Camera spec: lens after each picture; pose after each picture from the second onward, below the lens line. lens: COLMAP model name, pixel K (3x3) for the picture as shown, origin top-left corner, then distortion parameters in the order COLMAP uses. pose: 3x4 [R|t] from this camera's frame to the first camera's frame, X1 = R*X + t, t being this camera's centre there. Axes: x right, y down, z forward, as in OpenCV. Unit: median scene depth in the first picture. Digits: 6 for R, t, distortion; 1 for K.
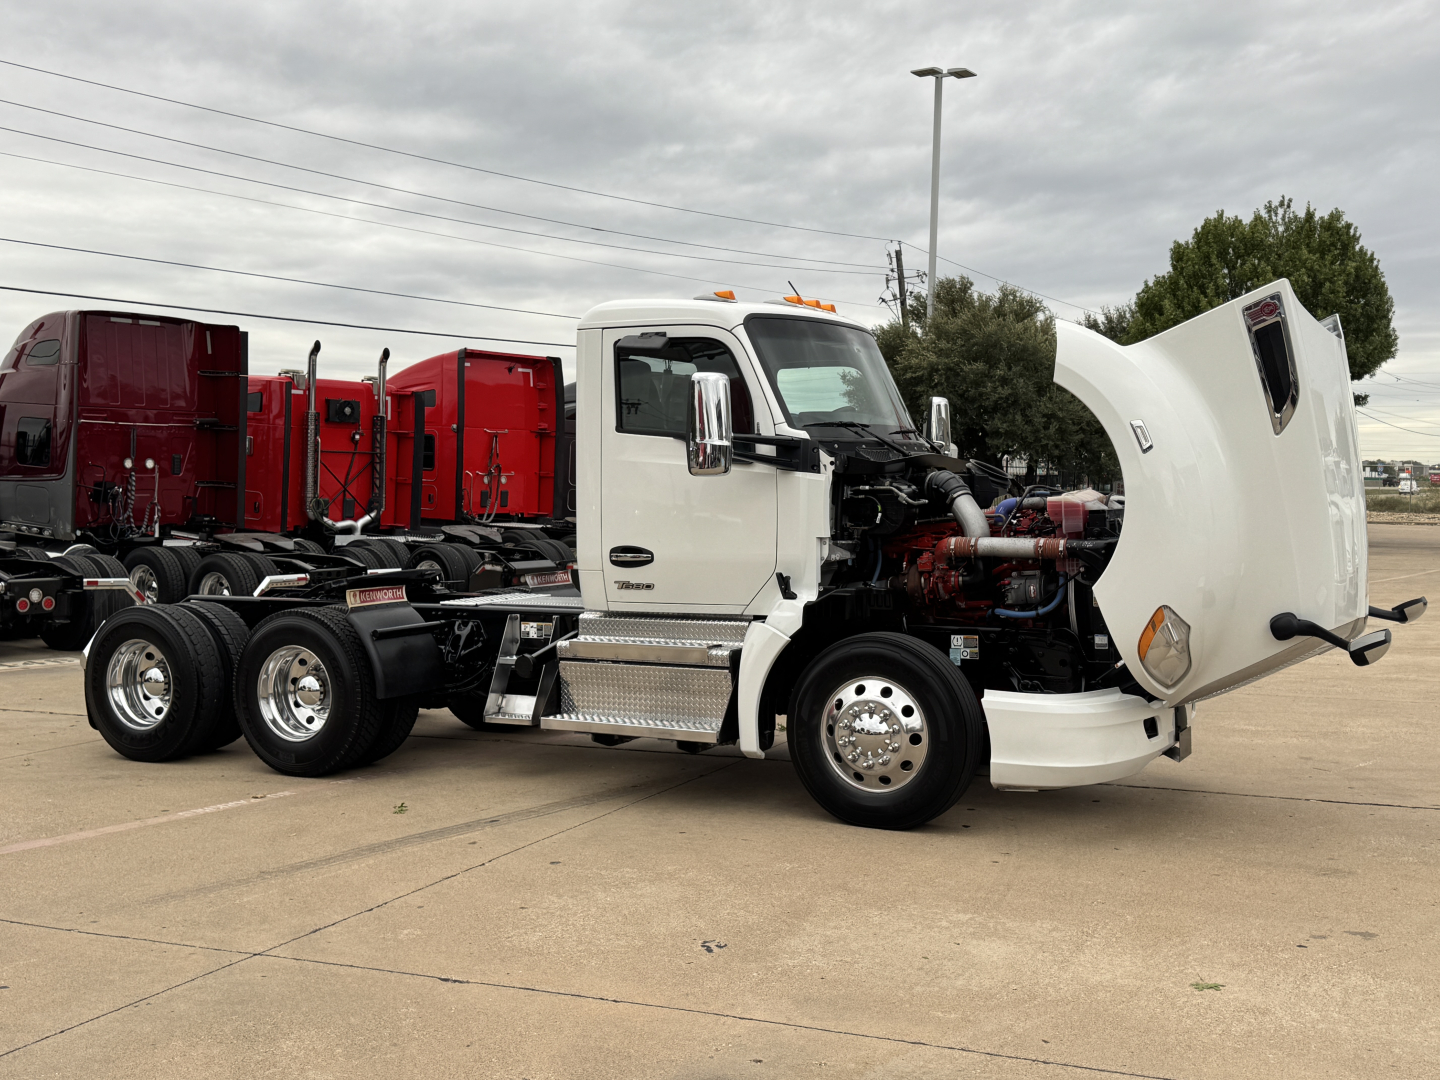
lens RADIAL K [[1598.4, 0, 720.0], [0, 1598.4, 540.0], [0, 0, 1]] dist [0.160097, -0.379261]
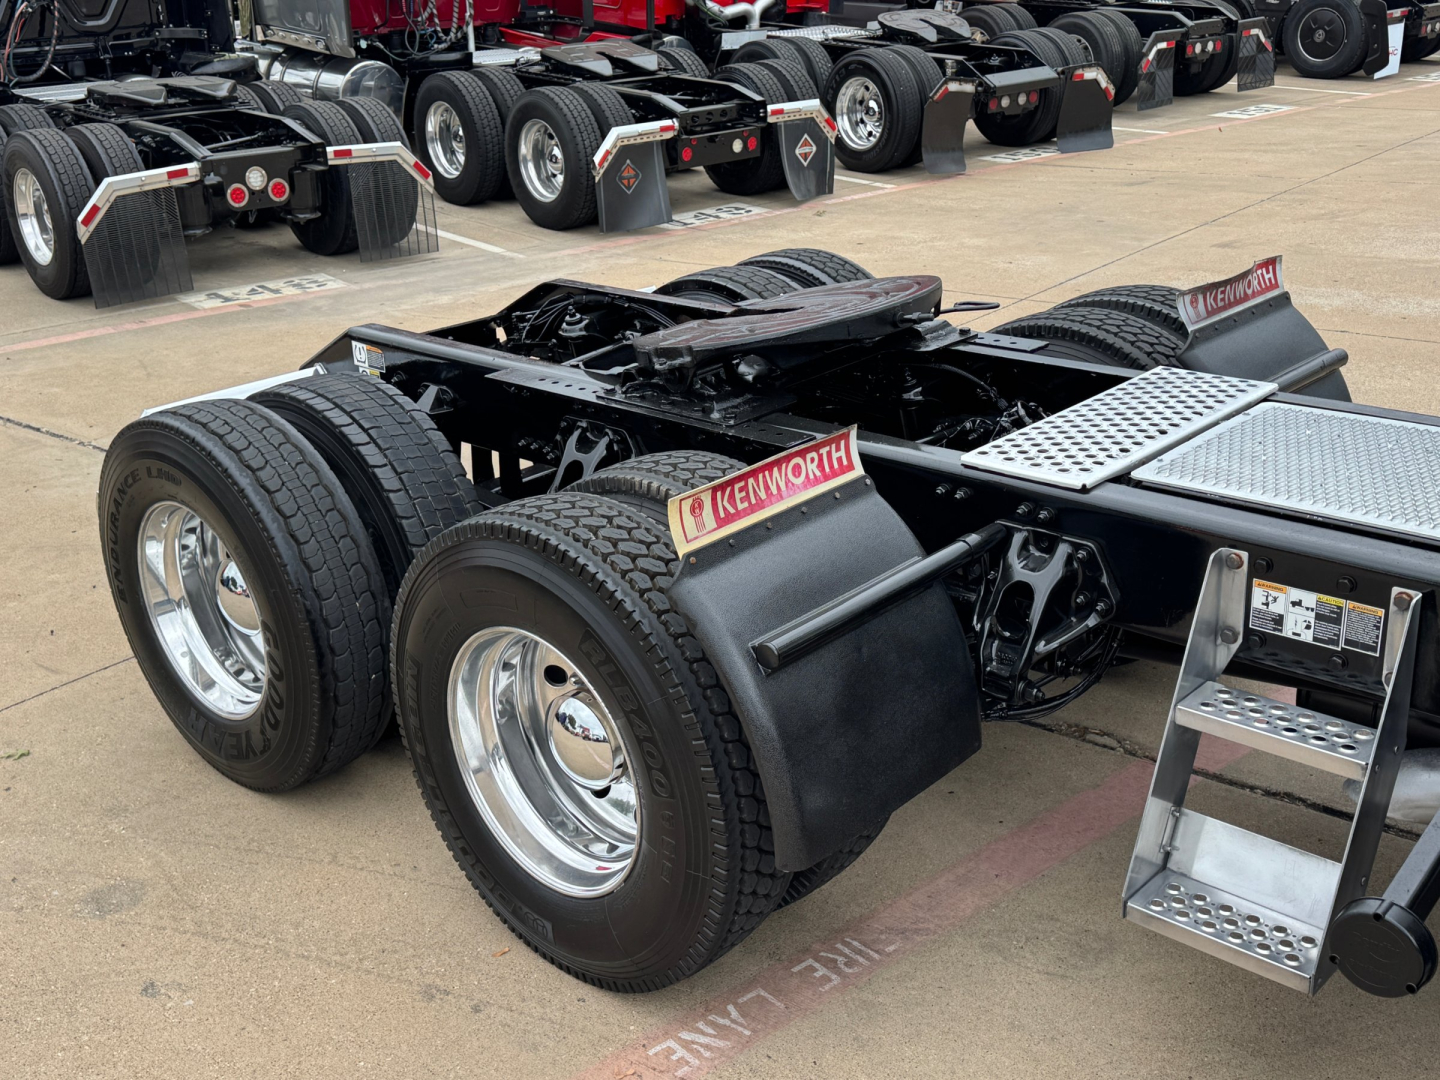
lens RADIAL K [[1564.4, 0, 701.9], [0, 1564.4, 567.9], [0, 0, 1]] dist [0.183147, -0.373484]
pose [[0.966020, 0.059618, -0.251497, -0.148357], [0.032545, 0.937232, 0.347183, -0.054138], [0.256410, -0.343571, 0.903445, 0.714833]]
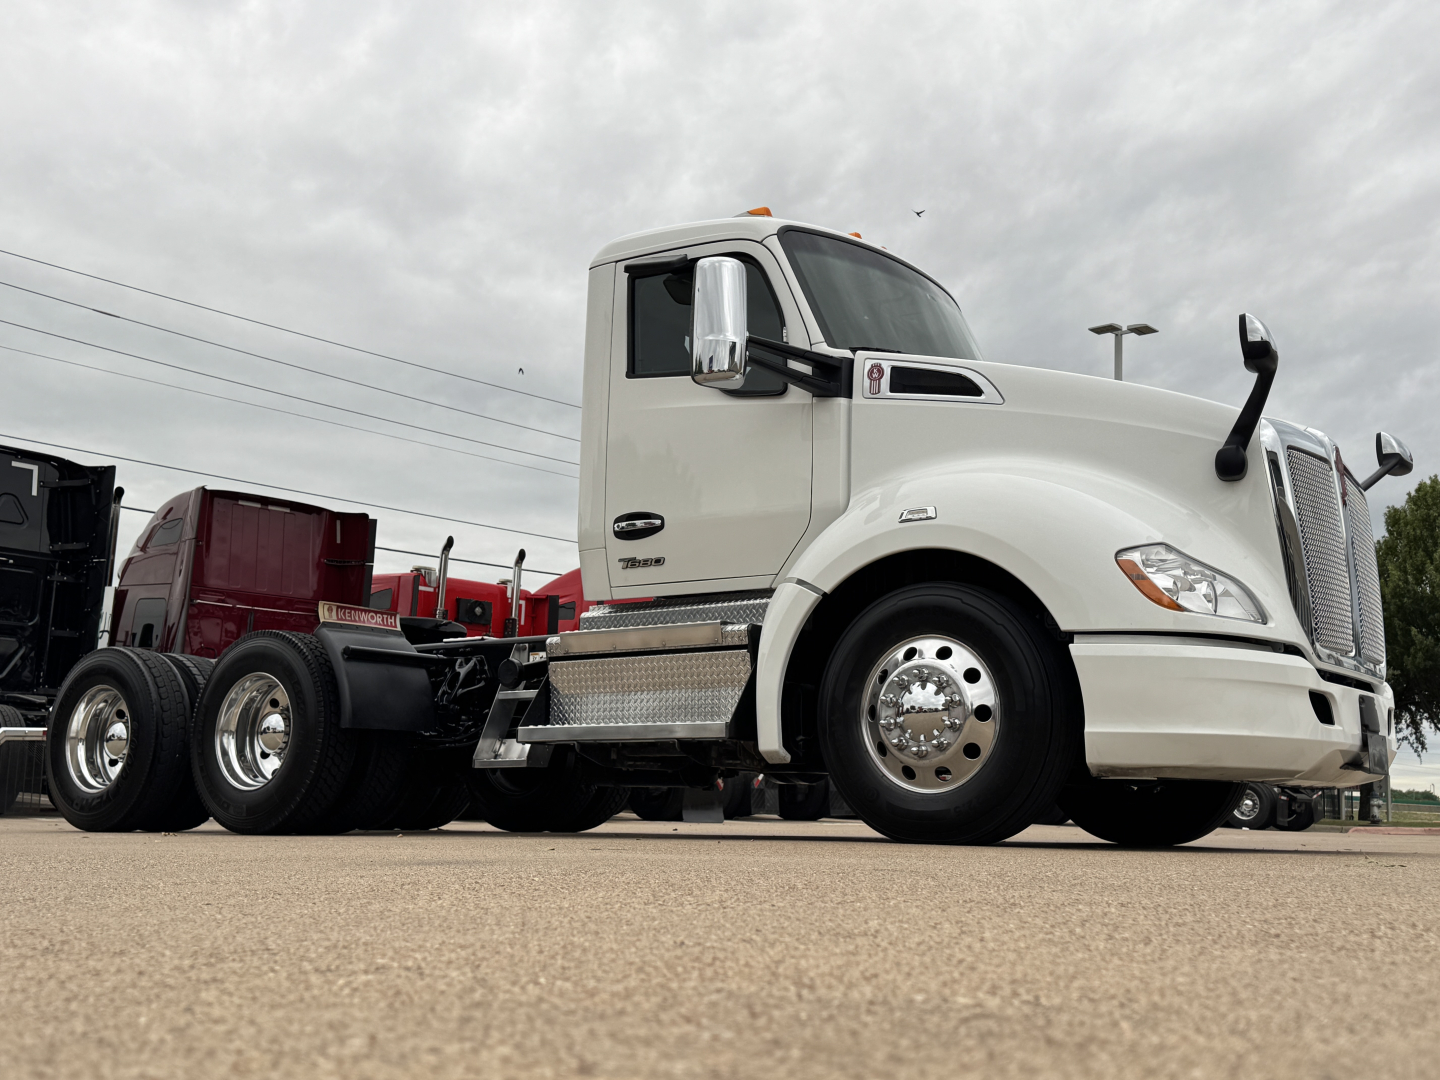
lens RADIAL K [[1586.4, 0, 722.0], [0, 1586.4, 512.2], [0, 0, 1]] dist [0.093930, -0.010522]
pose [[0.991743, -0.003590, -0.128190, 0.077871], [-0.025281, 0.974519, -0.222874, 0.159755], [0.125723, 0.224275, 0.966382, 0.211074]]
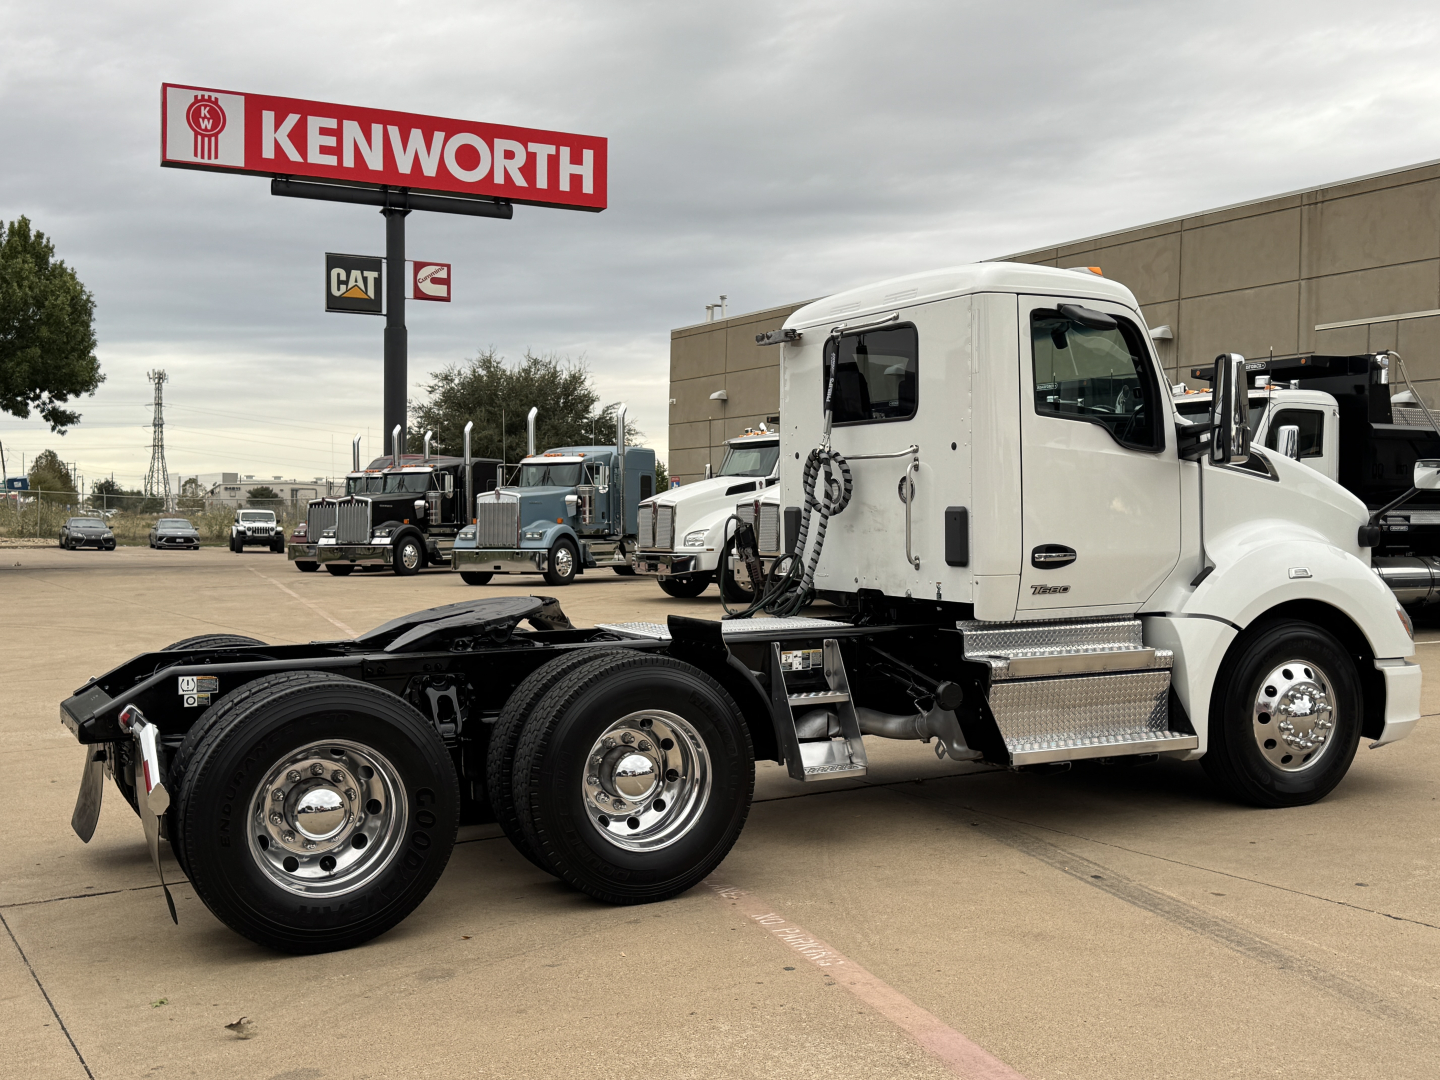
lens RADIAL K [[1598.4, 0, 720.0], [0, 1598.4, 540.0], [0, 0, 1]] dist [0.160097, -0.379261]
pose [[0.563639, -0.023486, 0.825687, -0.790069], [0.037154, 0.999305, 0.003062, -0.007244], [-0.825185, 0.028951, 0.564120, 0.579824]]
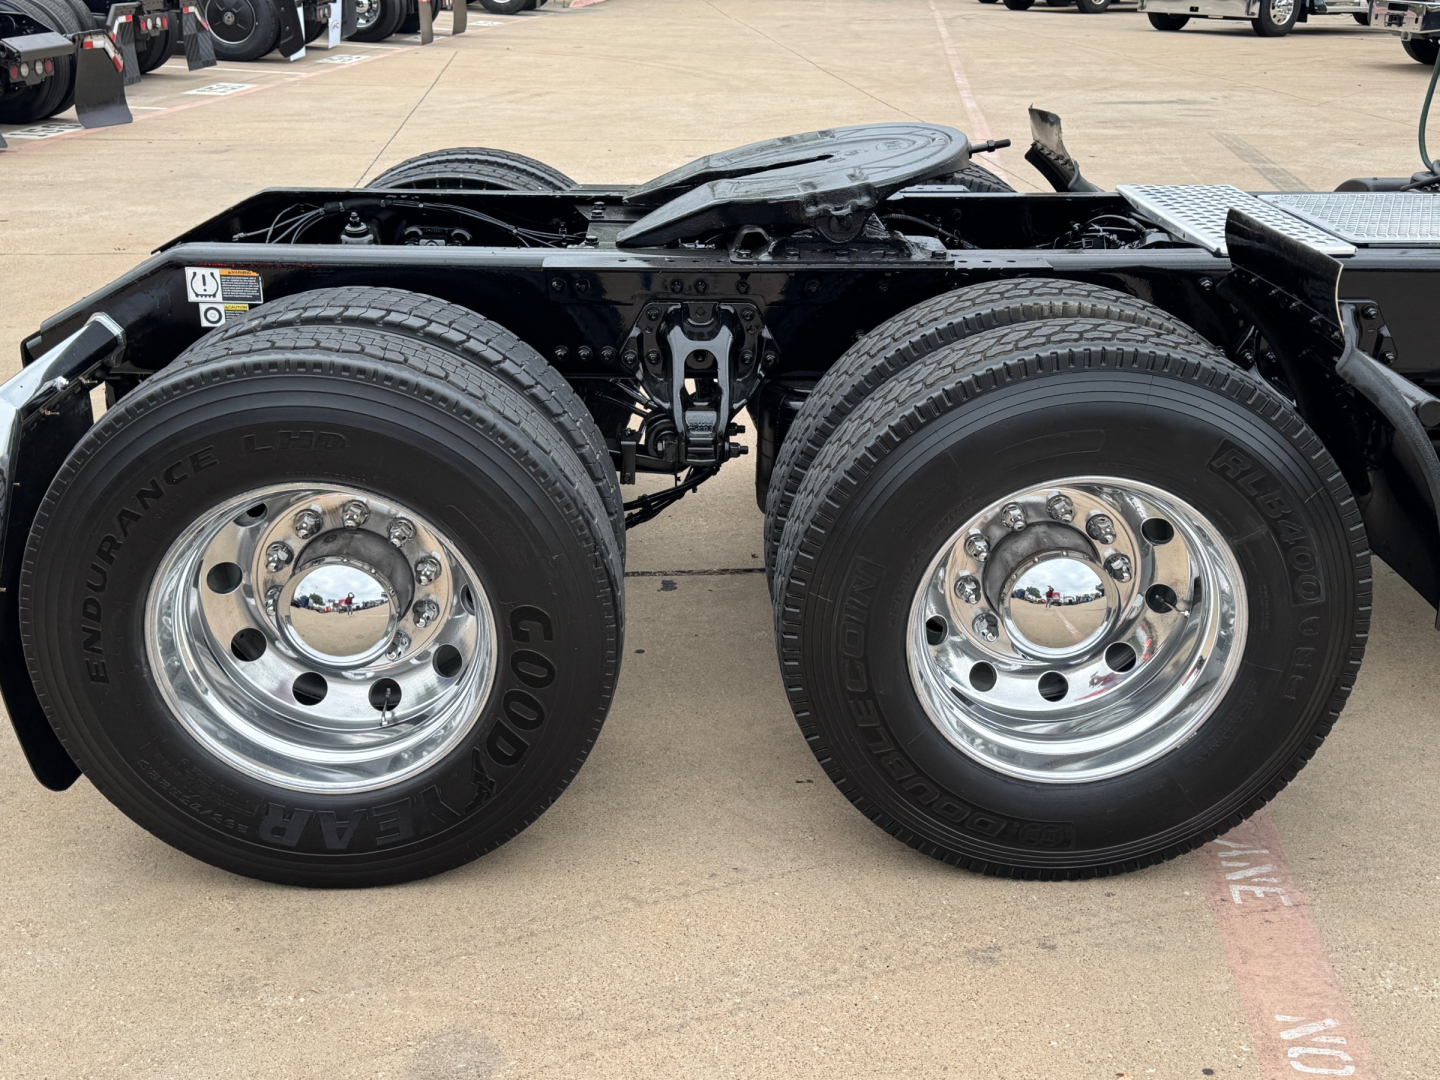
lens RADIAL K [[1564.4, 0, 701.9], [0, 1564.4, 567.9], [0, 0, 1]] dist [0.183147, -0.373484]
pose [[0.866122, -0.177261, 0.467344, -0.443562], [0.004199, 0.937550, 0.347825, -0.013779], [-0.499814, -0.299297, 0.812777, 0.794371]]
